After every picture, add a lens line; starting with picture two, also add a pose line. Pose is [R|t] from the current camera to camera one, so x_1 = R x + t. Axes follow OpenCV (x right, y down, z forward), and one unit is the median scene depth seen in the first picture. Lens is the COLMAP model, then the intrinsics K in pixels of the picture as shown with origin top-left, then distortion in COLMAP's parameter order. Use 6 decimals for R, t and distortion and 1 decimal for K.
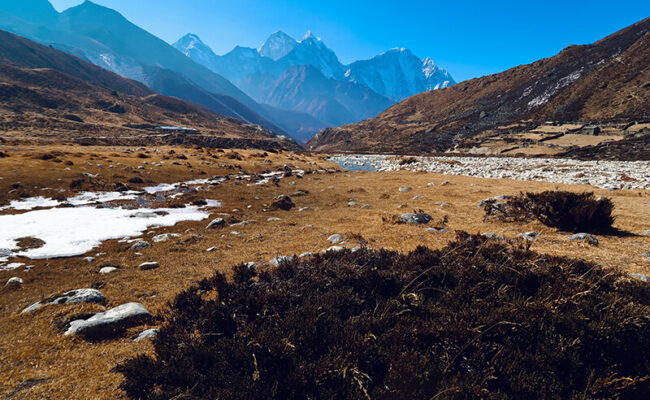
lens RADIAL K [[551.4, 0, 309.7], [0, 551.4, 198.4], [0, 0, 1]] dist [0.209241, -0.313323]
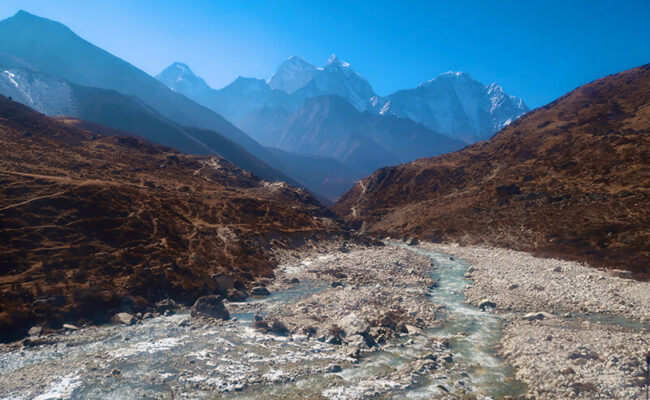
lens RADIAL K [[551.4, 0, 309.7], [0, 551.4, 198.4], [0, 0, 1]] dist [0.209241, -0.313323]
pose [[0.998716, -0.025971, -0.043488, -0.005309], [0.021343, 0.994379, -0.103704, -0.026982], [0.045936, 0.102643, 0.993657, 0.267274]]
